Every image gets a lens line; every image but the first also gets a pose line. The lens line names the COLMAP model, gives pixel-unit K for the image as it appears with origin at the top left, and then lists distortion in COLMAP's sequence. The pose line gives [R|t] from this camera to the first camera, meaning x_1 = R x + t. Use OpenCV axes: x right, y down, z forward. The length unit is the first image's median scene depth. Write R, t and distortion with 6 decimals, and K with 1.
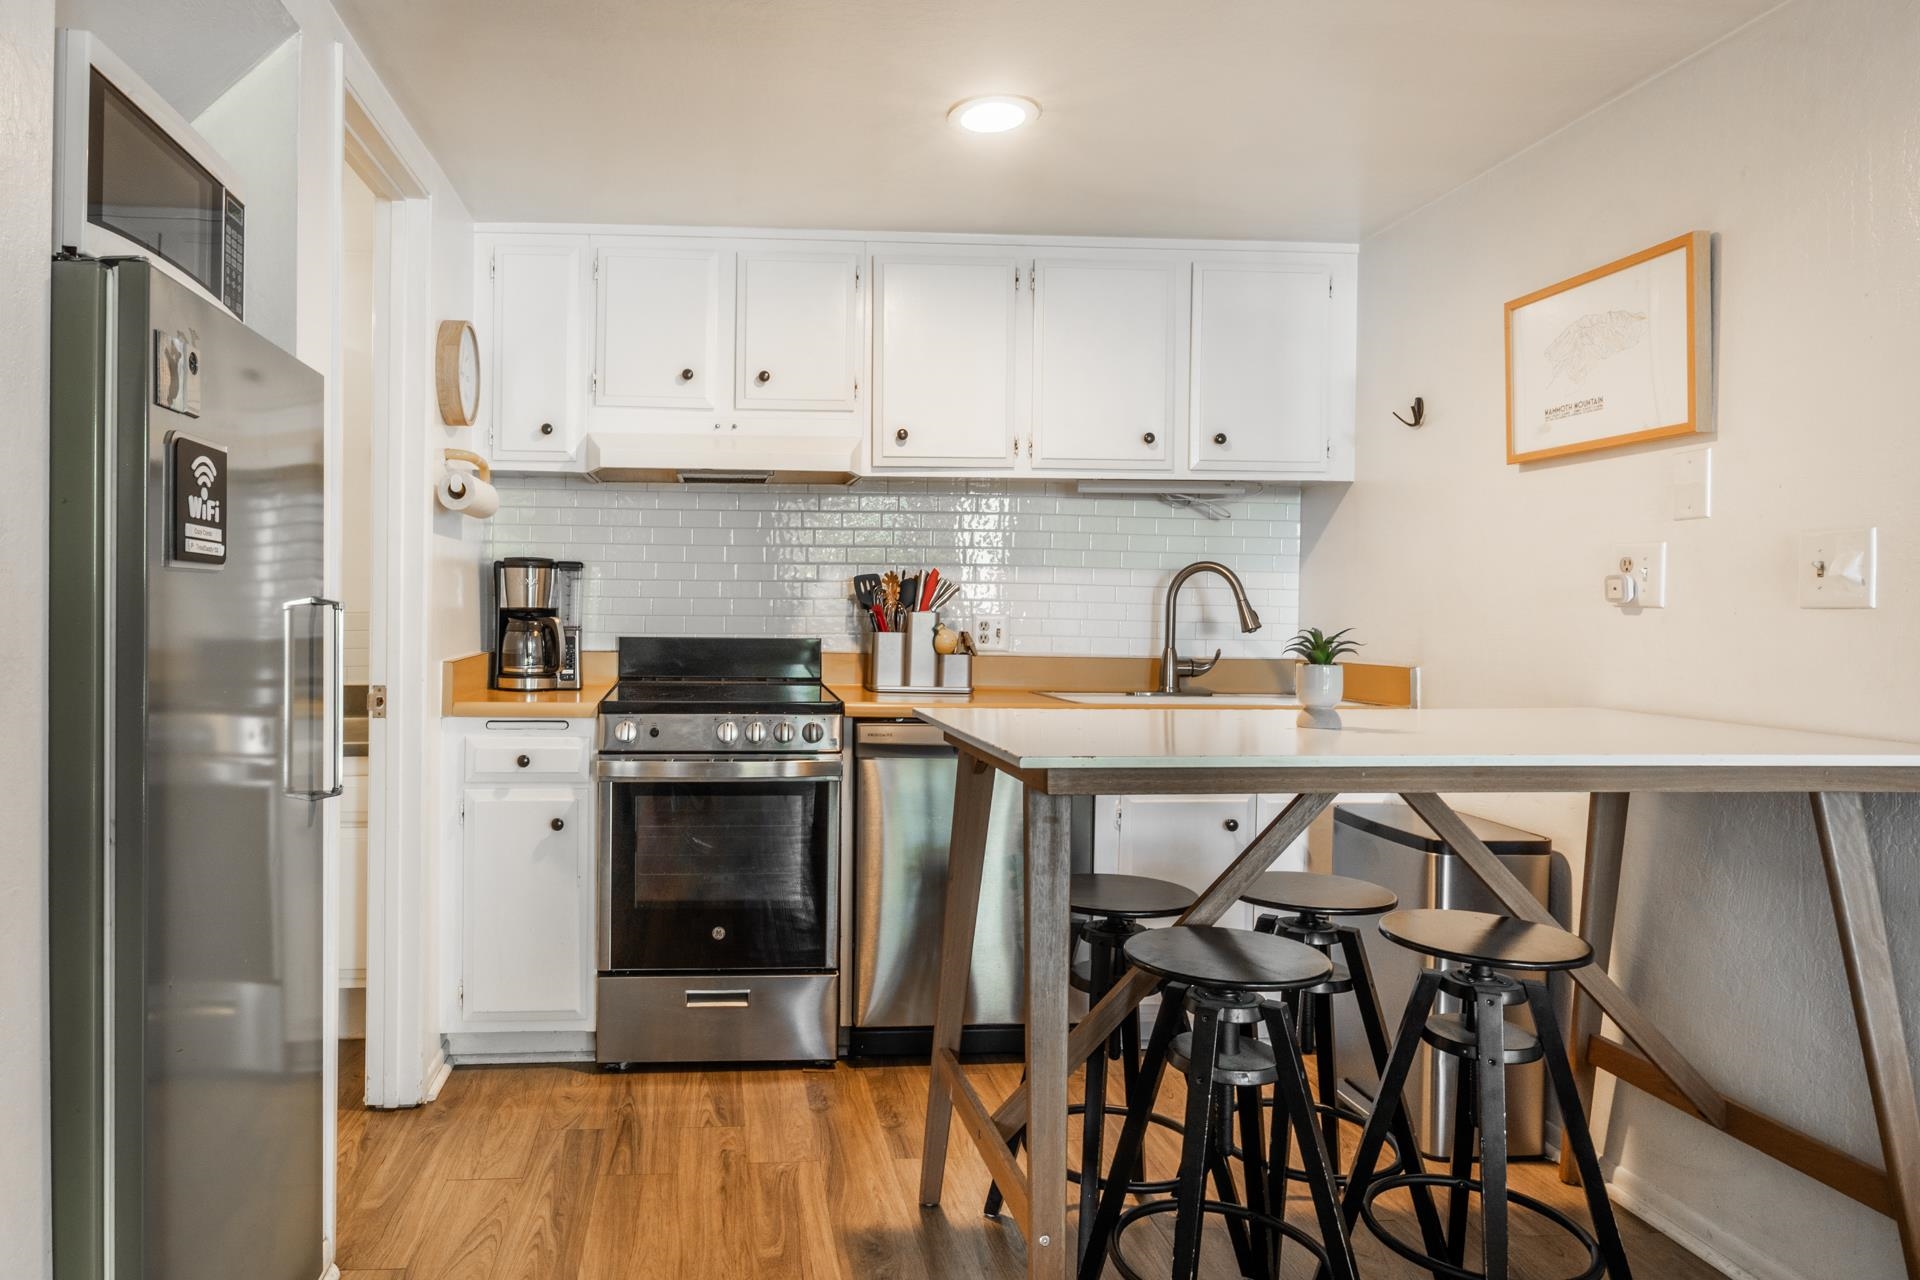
lens RADIAL K [[1173.2, 0, 788.8], [0, 1173.2, 615.6], [0, 0, 1]] dist [-0.000677, 0.000321]
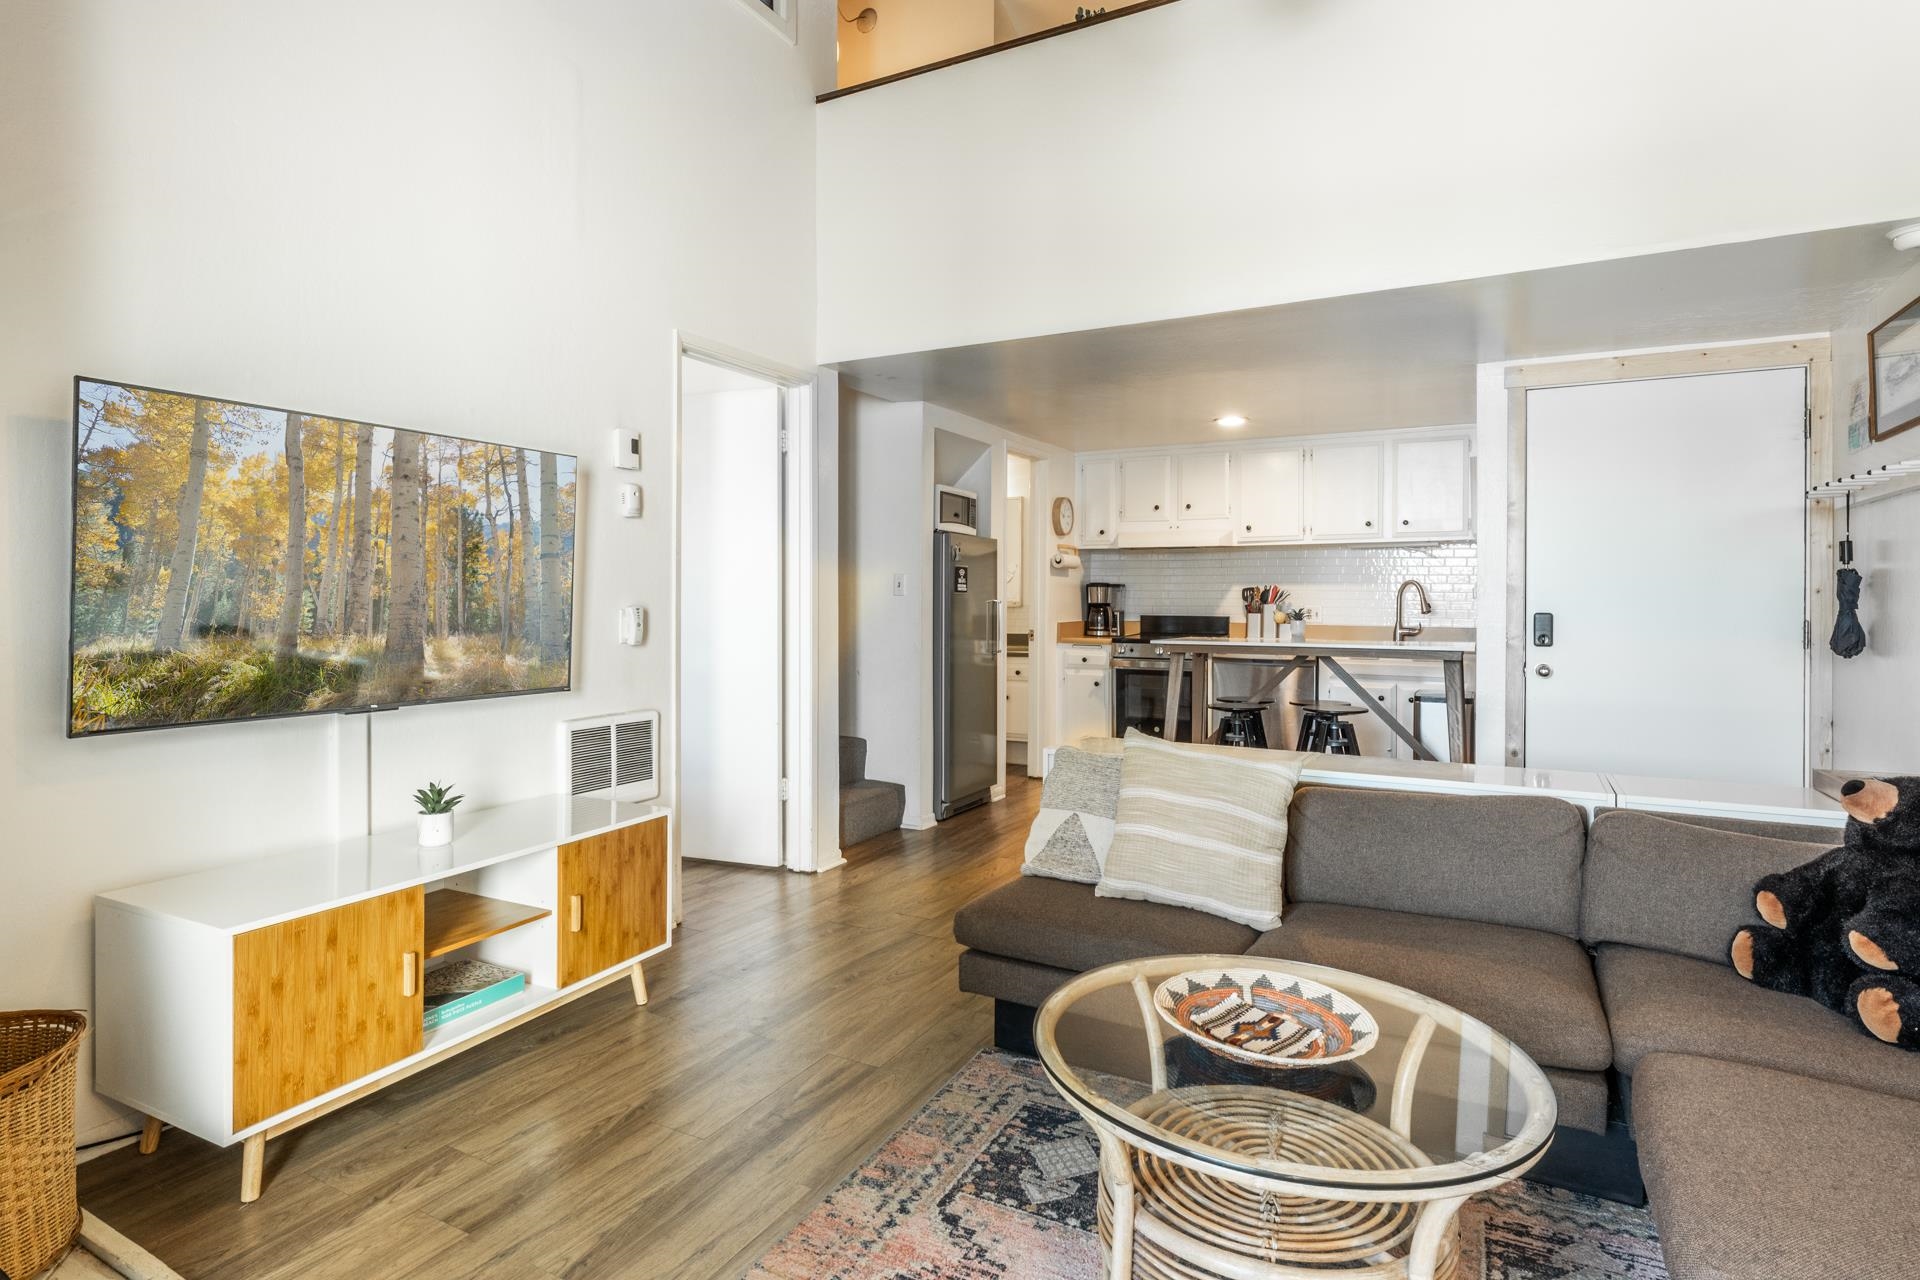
lens RADIAL K [[1011.7, 0, 945.7], [0, 1011.7, 620.7], [0, 0, 1]] dist [-0.004936, -0.002326]
pose [[0.848301, 0.007051, -0.529467, 0.666237], [-0.003258, 0.999962, 0.008098, 0.015286], [0.529504, -0.005144, 0.848292, -1.032763]]
